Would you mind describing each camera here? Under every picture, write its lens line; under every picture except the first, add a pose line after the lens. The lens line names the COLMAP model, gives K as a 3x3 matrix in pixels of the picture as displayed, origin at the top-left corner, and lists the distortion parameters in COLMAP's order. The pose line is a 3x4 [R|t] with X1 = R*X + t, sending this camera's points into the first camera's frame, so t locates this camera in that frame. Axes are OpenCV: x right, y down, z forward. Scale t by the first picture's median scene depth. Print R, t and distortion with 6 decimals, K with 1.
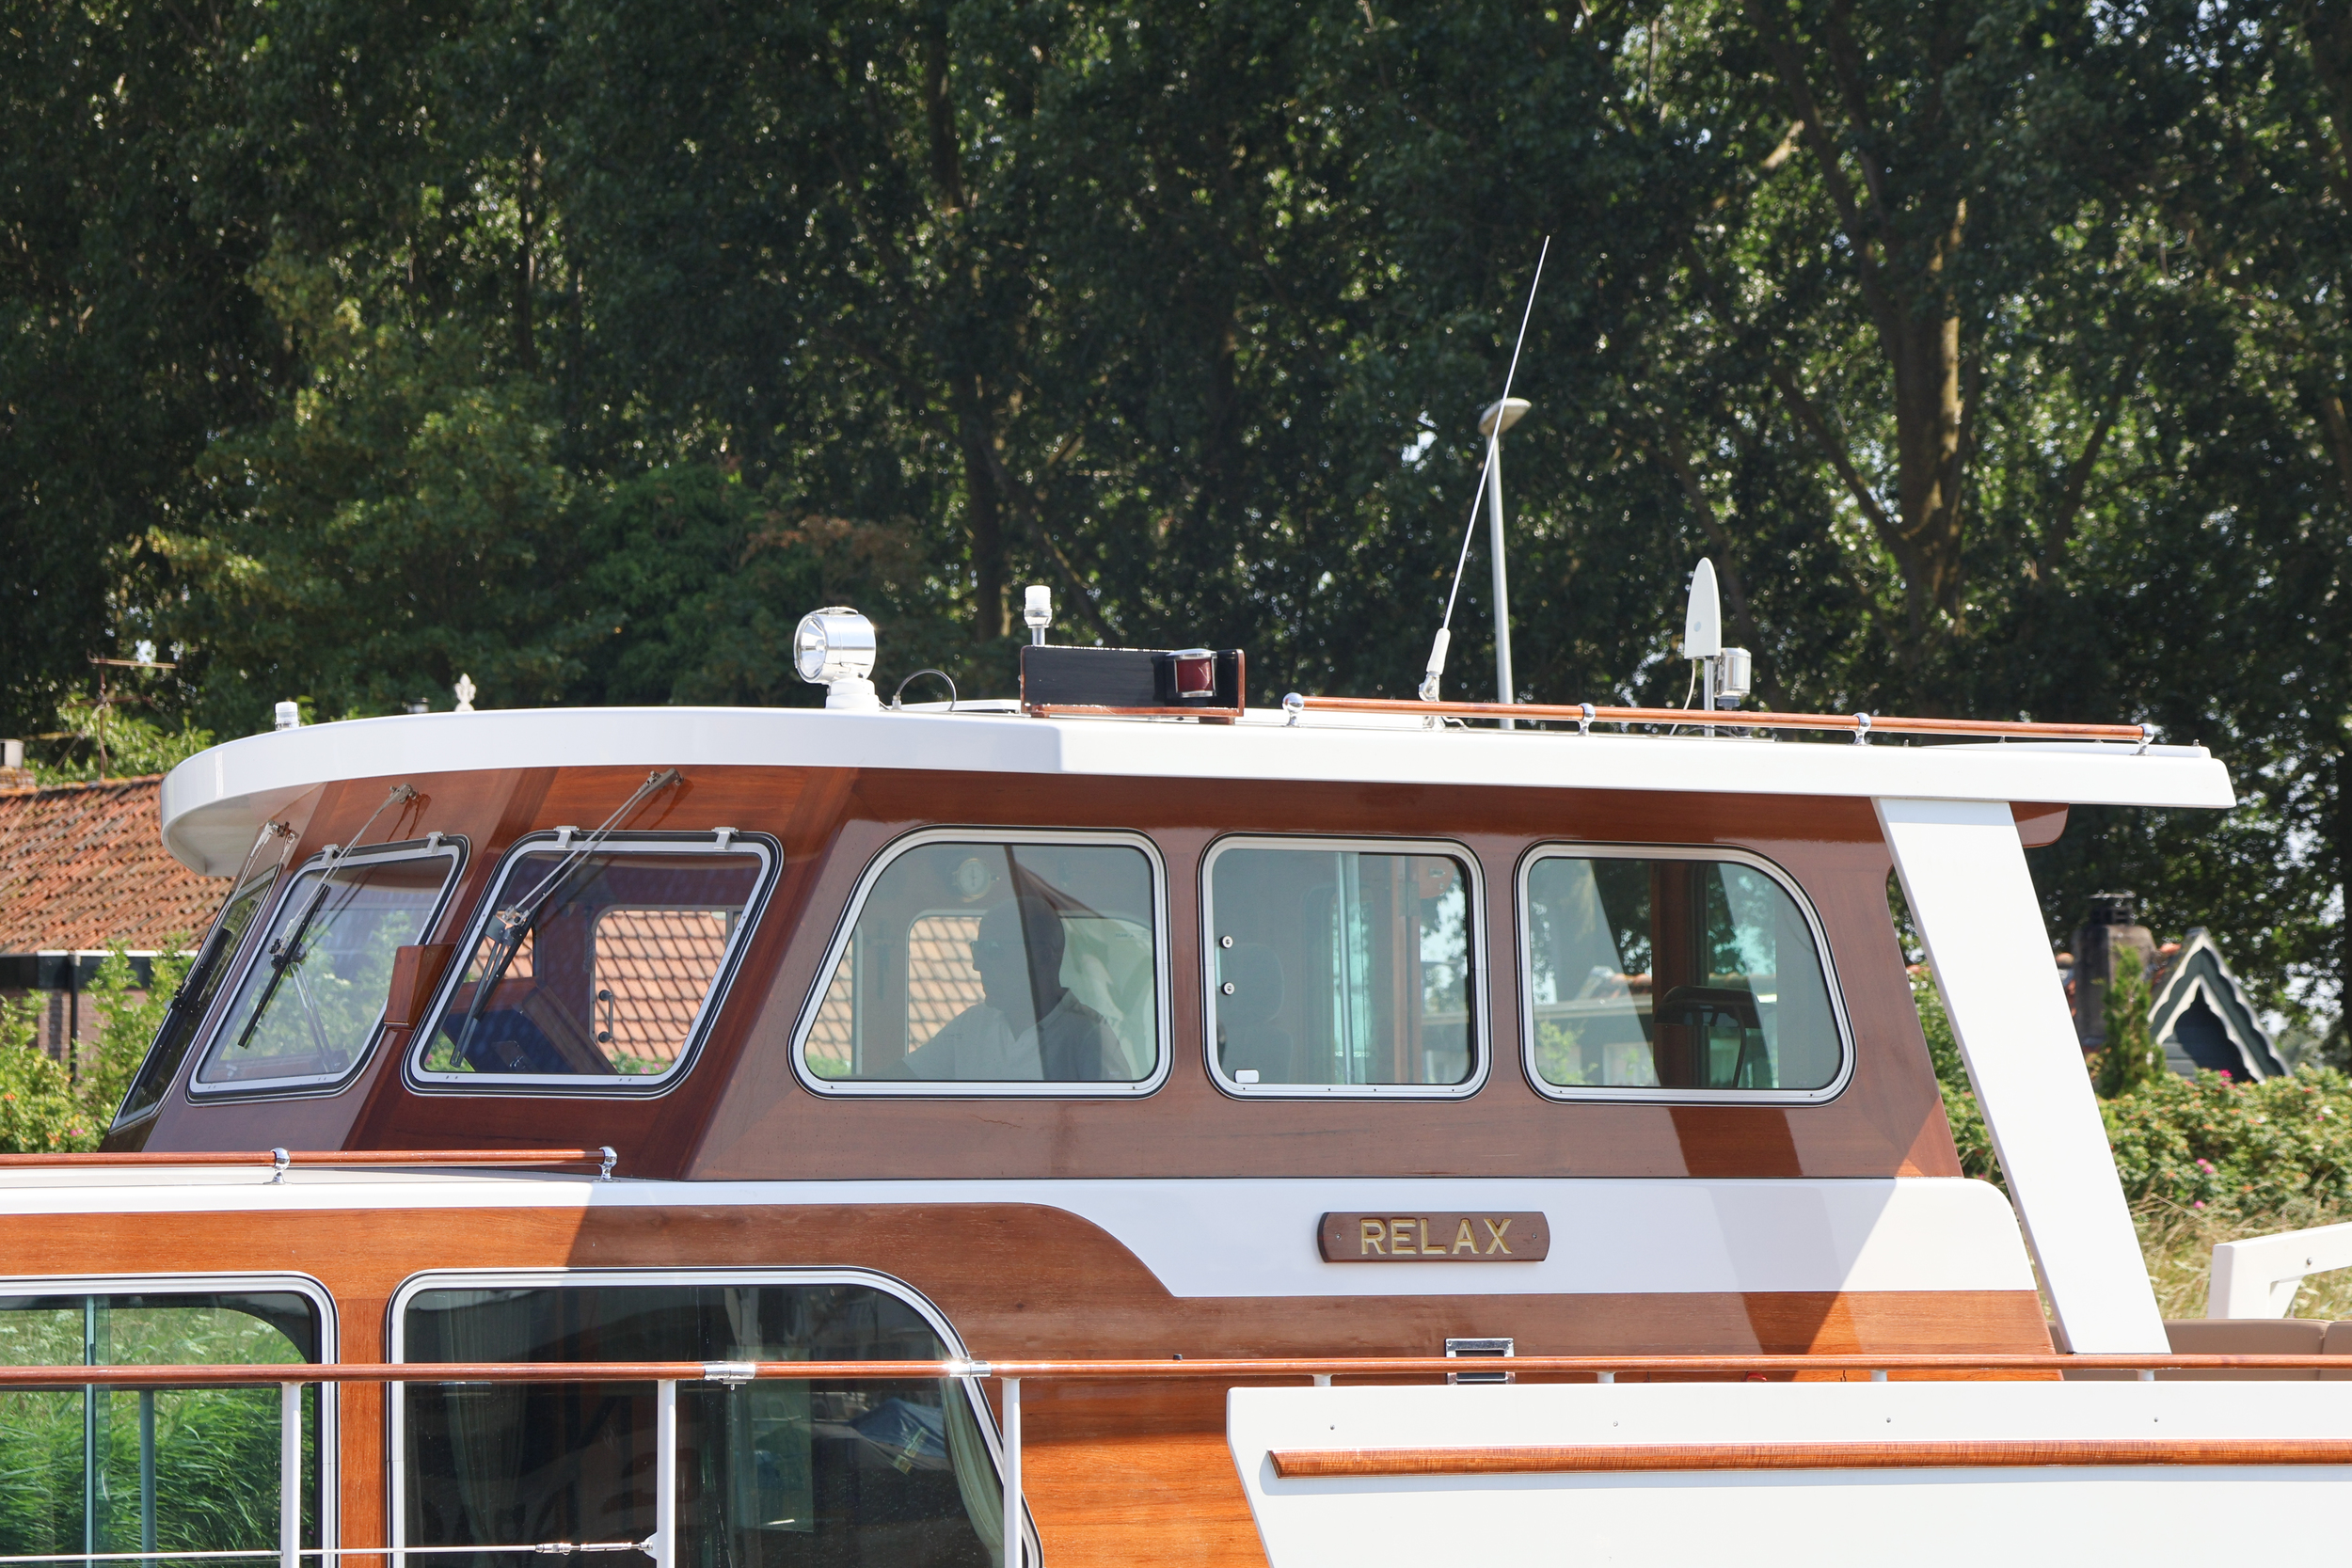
lens RADIAL K [[9477.1, 0, 1195.2], [0, 9477.1, 779.7], [0, 0, 1]] dist [1.141035, 0.000000]
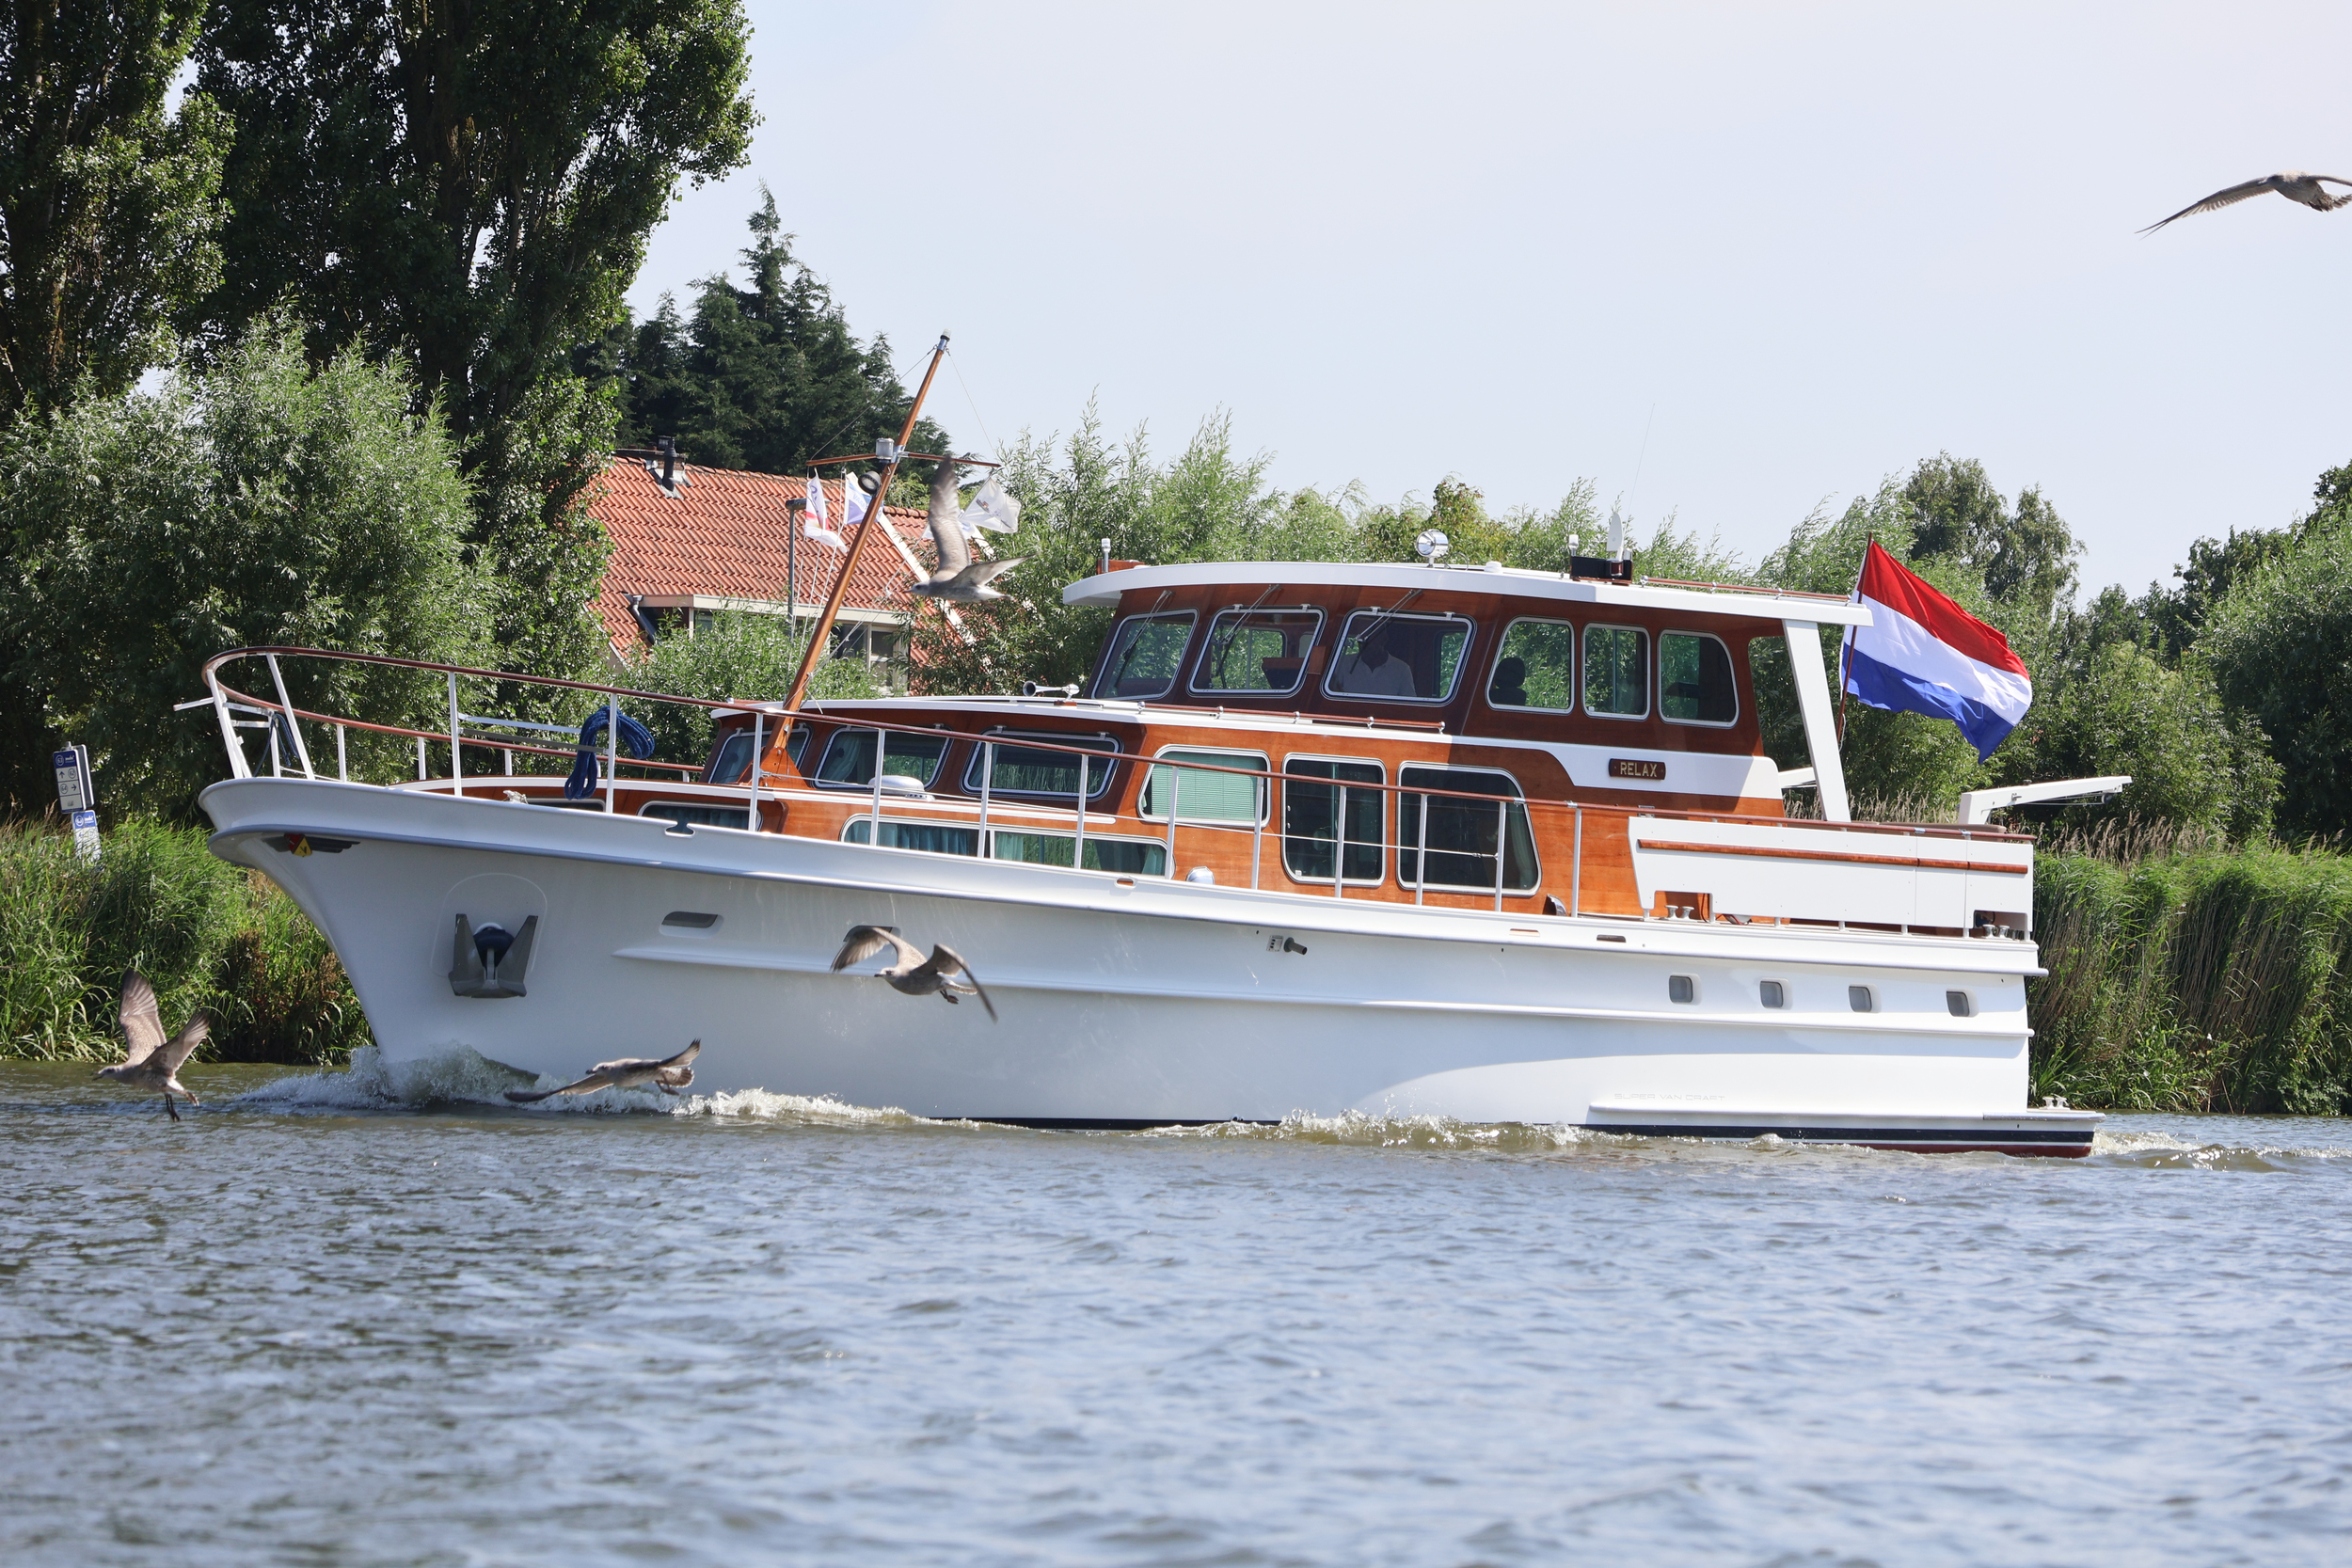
lens RADIAL K [[12989.4, 0, 1174.7], [0, 12989.4, 768.0], [0, 0, 1]] dist [0.624192, 0.000000]
pose [[0.945316, 0.054750, 0.321528, -1.330471], [-0.069002, 0.997068, 0.033090, -0.068960], [-0.318774, -0.053467, 0.946322, -2.569420]]
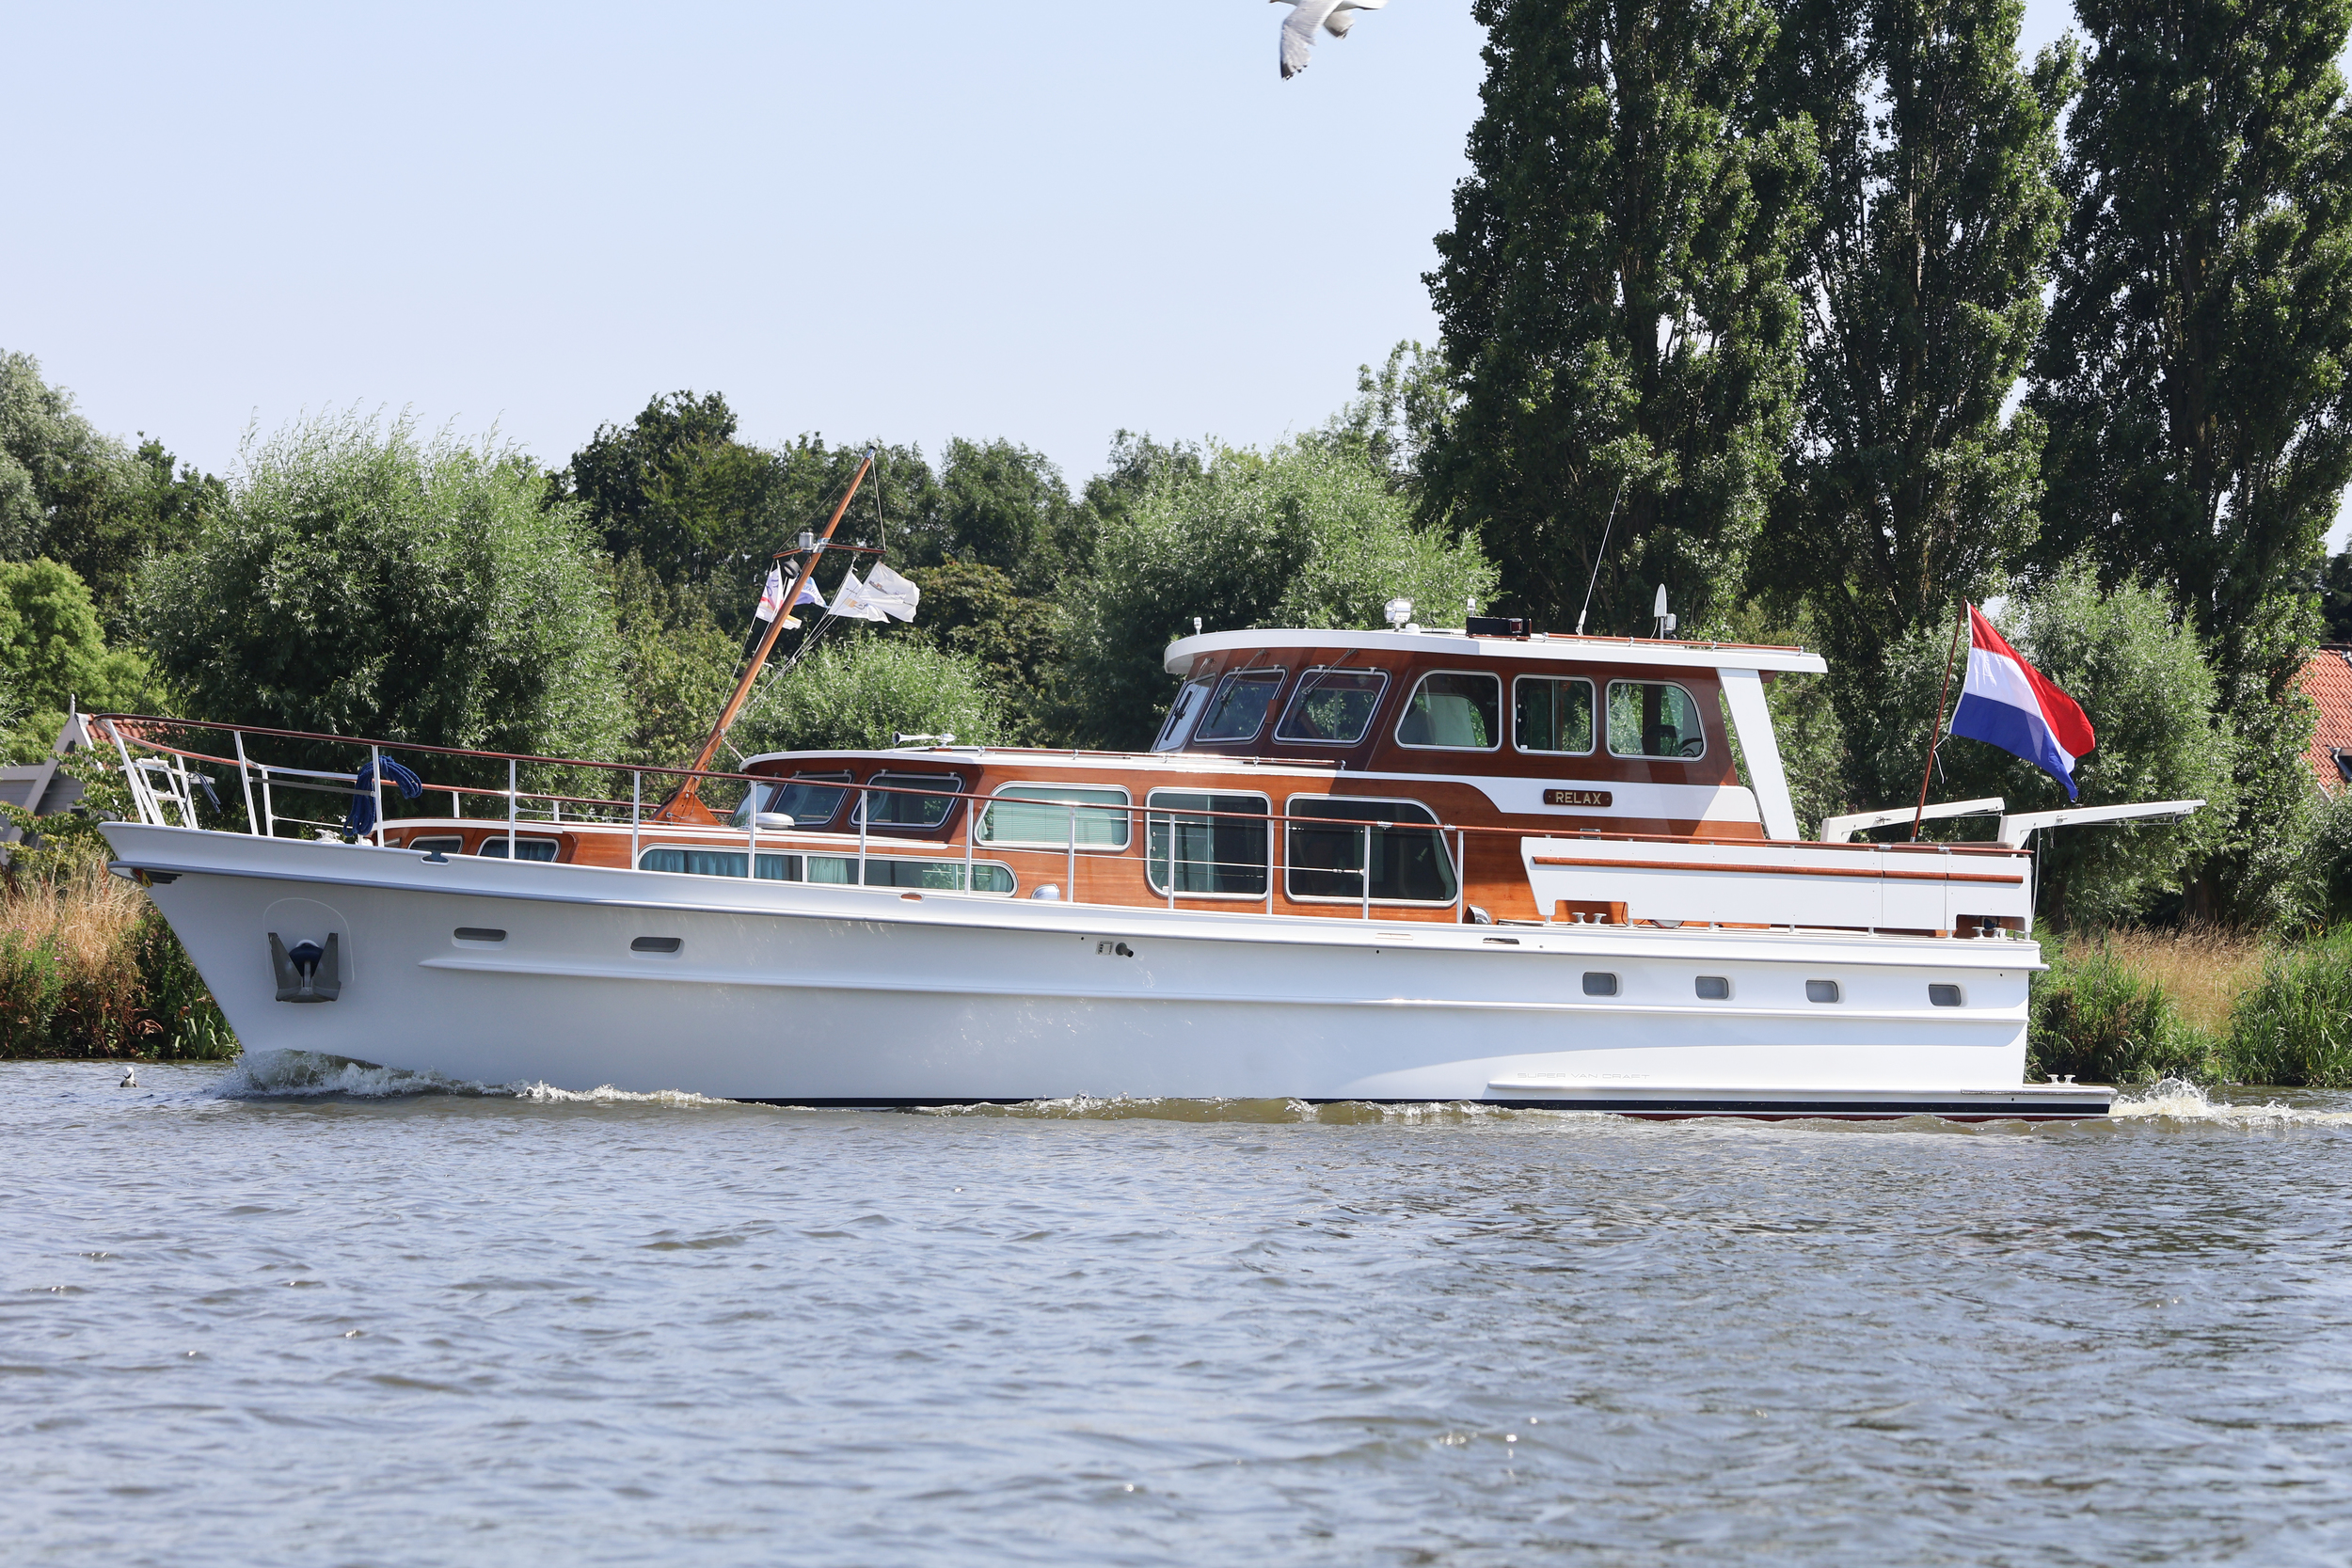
lens RADIAL K [[7783.2, 0, 1092.2], [0, 7783.2, 641.9], [0, 0, 1]] dist [0.461099, 0.000000]
pose [[0.999411, 0.034232, -0.002304, -0.138641], [-0.034196, 0.999314, 0.014225, -0.038442], [0.002789, -0.014138, 0.999896, -1.700658]]
